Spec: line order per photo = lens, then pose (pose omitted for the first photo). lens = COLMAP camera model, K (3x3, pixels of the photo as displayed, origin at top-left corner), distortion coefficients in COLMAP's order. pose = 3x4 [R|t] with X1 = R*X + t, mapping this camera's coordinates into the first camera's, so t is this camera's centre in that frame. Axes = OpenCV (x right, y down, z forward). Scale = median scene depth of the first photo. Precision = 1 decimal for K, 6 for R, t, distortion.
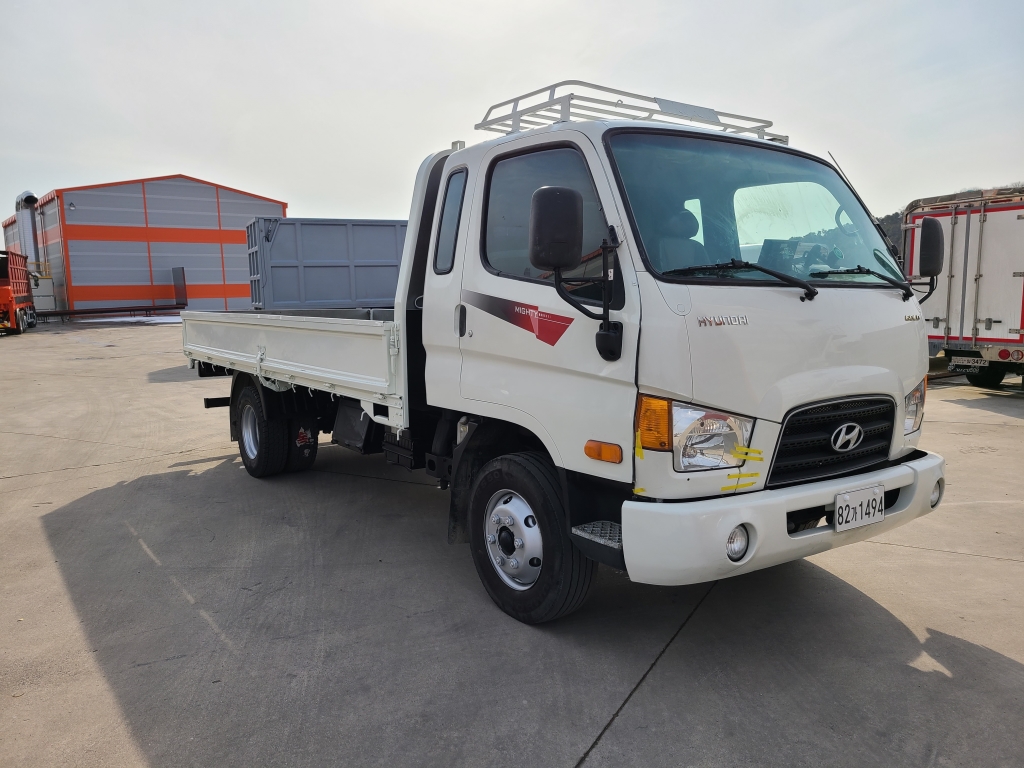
lens RADIAL K [[771.4, 0, 512.9], [0, 771.4, 372.2], [0, 0, 1]] dist [0.050623, -0.028813]
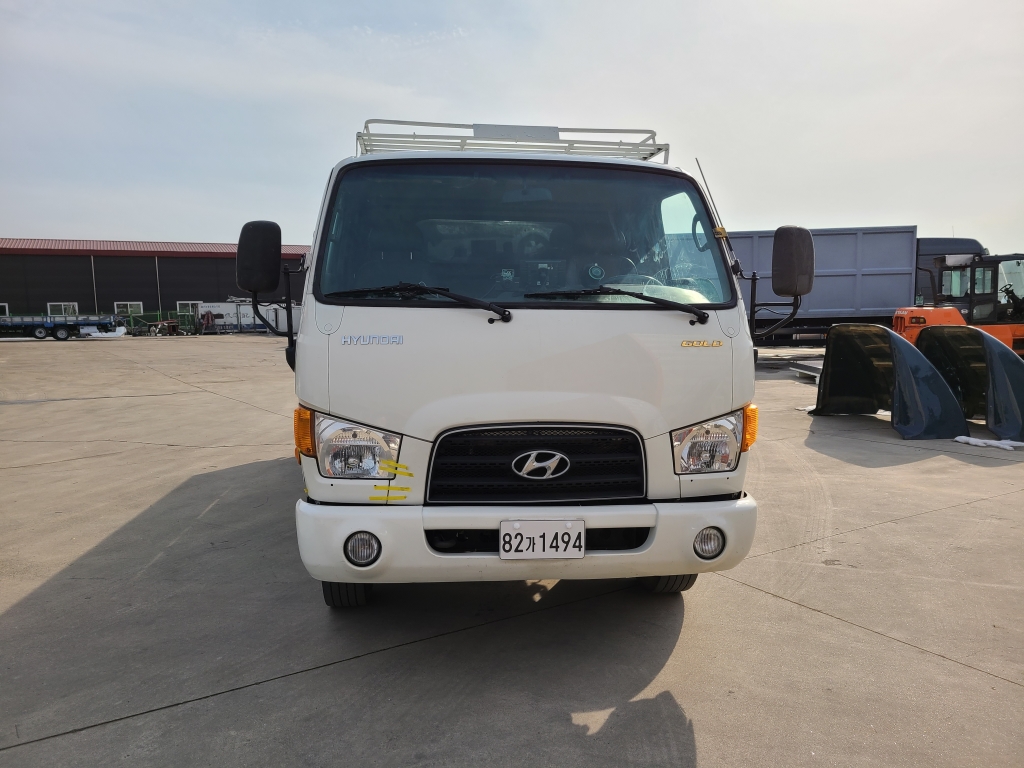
lens RADIAL K [[768.9, 0, 505.3], [0, 768.9, 377.5], [0, 0, 1]] dist [0.045811, -0.029526]
pose [[0.881877, 0.047481, -0.469083, 0.858228], [-0.051924, 0.998645, 0.003467, -0.026046], [0.468612, 0.021299, 0.883147, 0.141244]]
